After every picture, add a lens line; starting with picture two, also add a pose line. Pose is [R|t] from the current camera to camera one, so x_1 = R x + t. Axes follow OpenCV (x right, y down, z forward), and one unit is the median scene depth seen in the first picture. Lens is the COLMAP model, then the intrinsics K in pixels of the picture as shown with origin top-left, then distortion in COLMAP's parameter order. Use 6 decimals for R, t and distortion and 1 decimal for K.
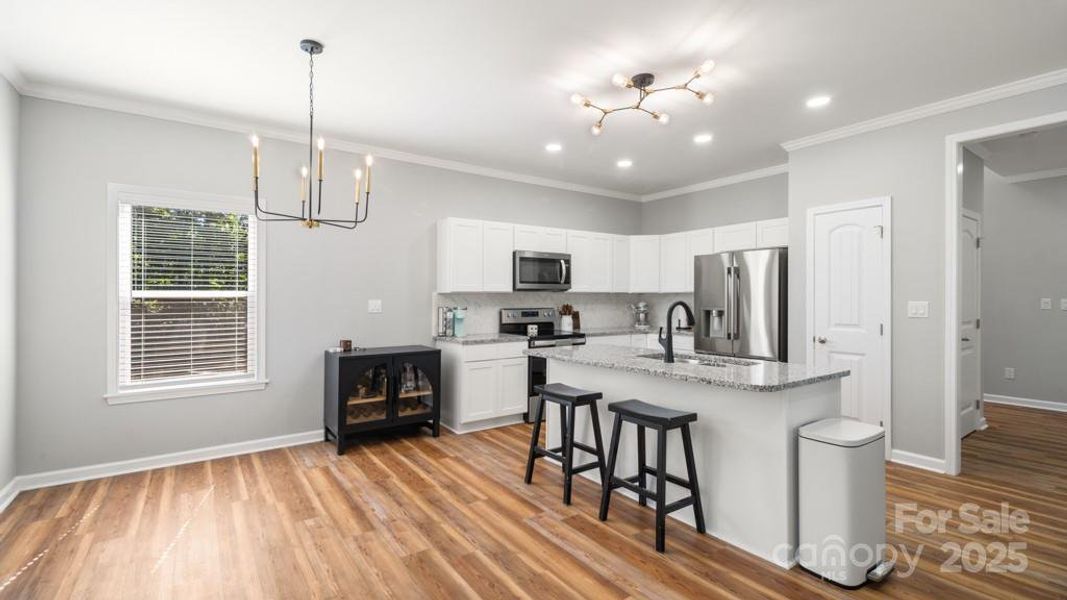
lens RADIAL K [[467.0, 0, 525.2], [0, 467.0, 292.5], [0, 0, 1]] dist [0.021659, -0.014612]
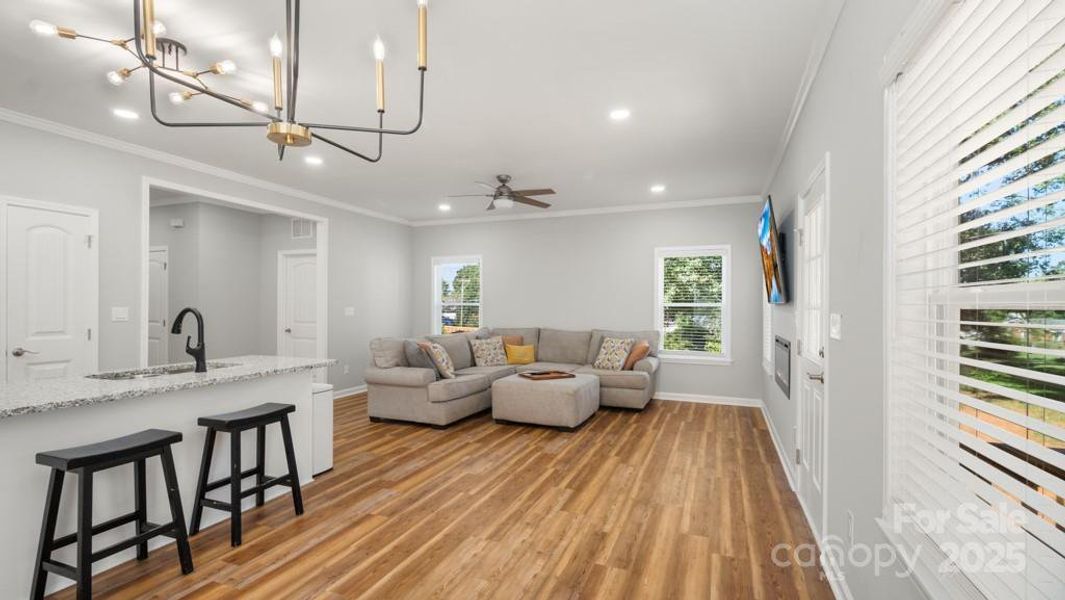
lens RADIAL K [[473.6, 0, 531.6], [0, 473.6, 310.3], [0, 0, 1]] dist [0.019983, -0.012396]
pose [[-0.550605, -0.008043, 0.834727, -0.645149], [-0.013863, 0.999904, 0.000490, 0.010558], [-0.834651, -0.011302, -0.550663, 0.719231]]
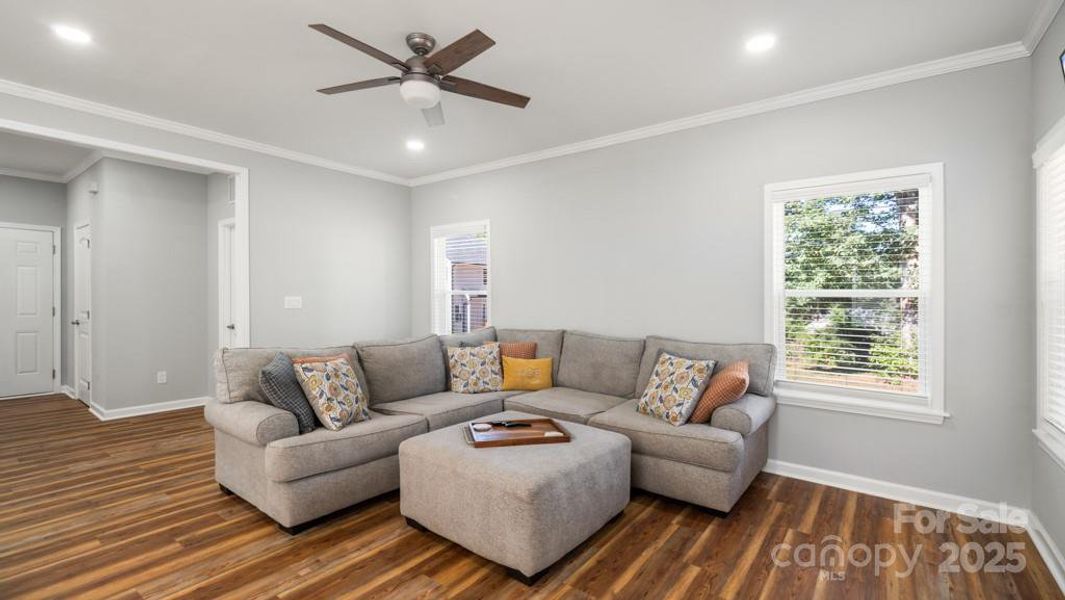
lens RADIAL K [[467.6, 0, 526.9], [0, 467.6, 301.2], [0, 0, 1]] dist [0.021795, -0.014245]
pose [[-0.303228, -0.011581, 0.952848, -0.177316], [-0.017814, 0.999820, 0.006483, 0.004016], [-0.952751, -0.015008, -0.303380, 0.118591]]
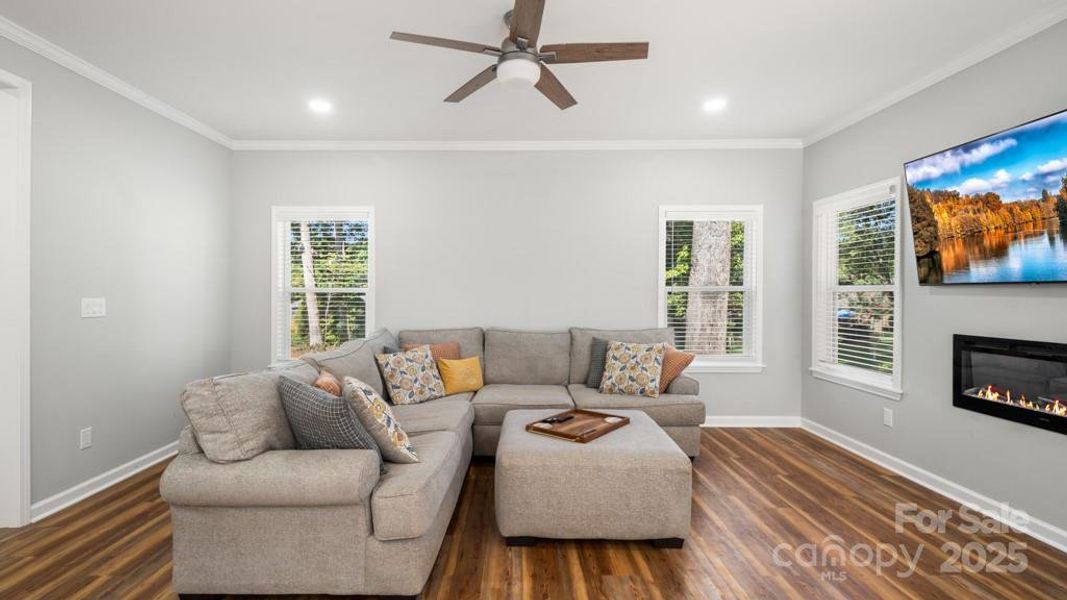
lens RADIAL K [[476.8, 0, 516.0], [0, 476.8, 295.7], [0, 0, 1]] dist [0.030519, -0.049226]
pose [[-0.823588, 0.000762, 0.567188, 0.147496], [-0.002113, 0.999988, -0.004413, 0.008908], [-0.567185, -0.004833, -0.823576, 0.575175]]
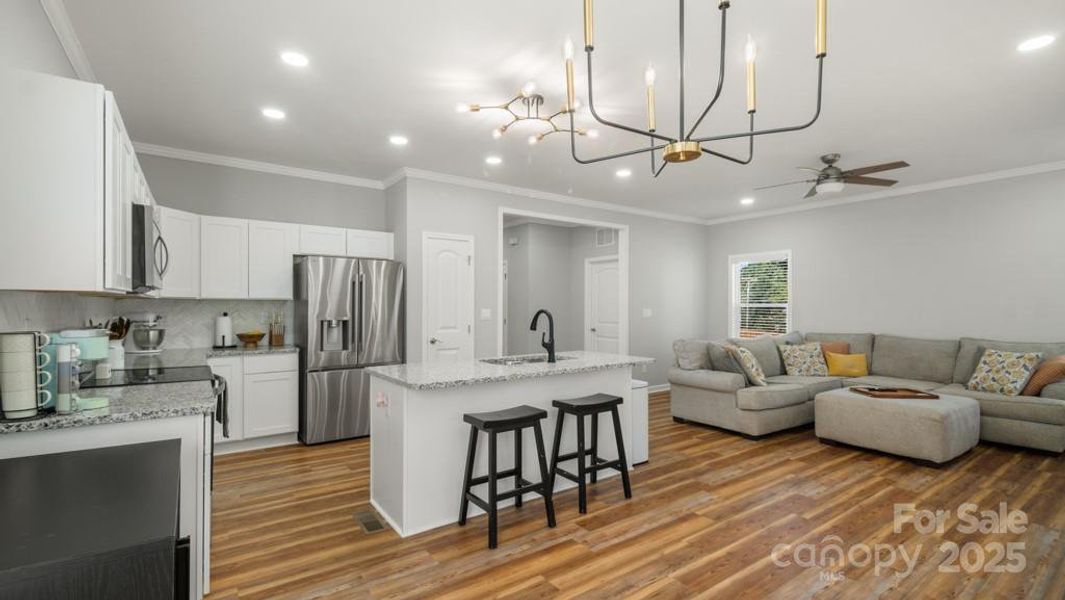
lens RADIAL K [[476.4, 0, 525.3], [0, 476.4, 310.5], [0, 0, 1]] dist [0.022531, -0.014570]
pose [[-0.006180, -0.005754, 0.999964, -0.641563], [-0.013003, 0.999899, 0.005674, 0.011660], [-0.999896, -0.012968, -0.006254, 0.793231]]
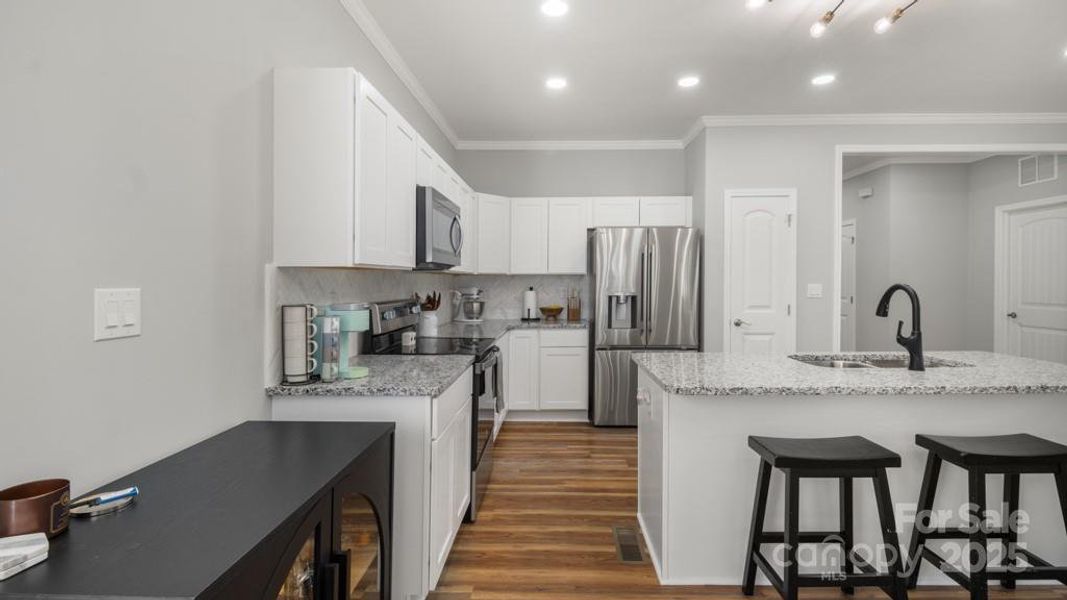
lens RADIAL K [[475.7, 0, 545.3], [0, 475.7, 284.3], [0, 0, 1]] dist [0.021219, -0.015358]
pose [[0.587263, -0.004134, 0.809385, -0.451577], [-0.007637, 0.999914, 0.010648, 0.011897], [-0.809360, -0.012434, 0.587181, 0.761014]]
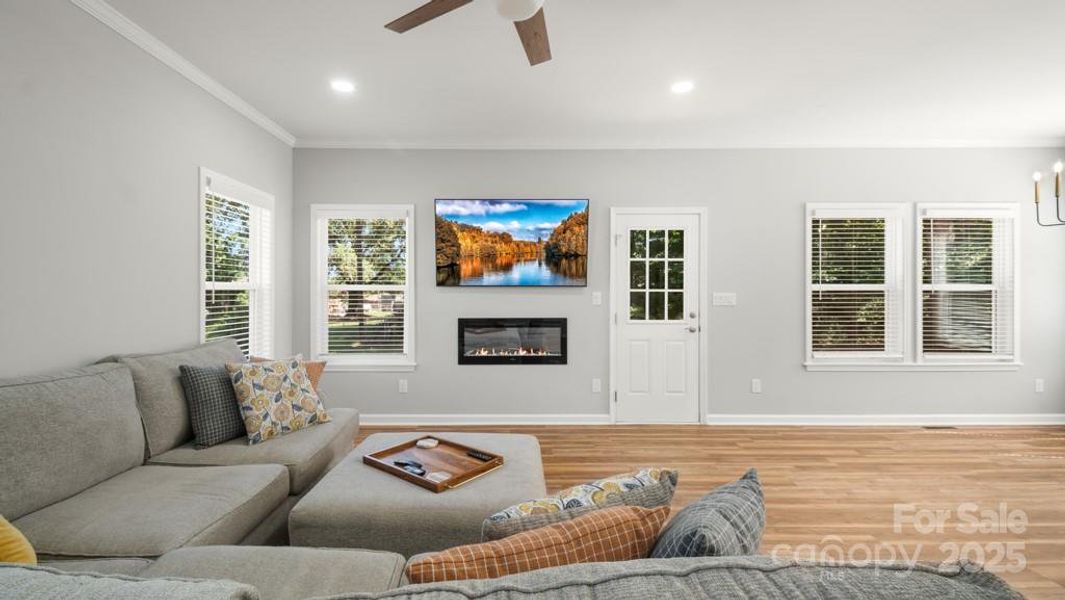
lens RADIAL K [[468.7, 0, 519.1], [0, 468.7, 288.0], [0, 0, 1]] dist [0.021698, -0.012030]
pose [[-0.568140, -0.004325, -0.822920, 0.875100], [0.010188, 0.999873, -0.012289, 0.006318], [0.822869, -0.015366, -0.568024, 0.324002]]
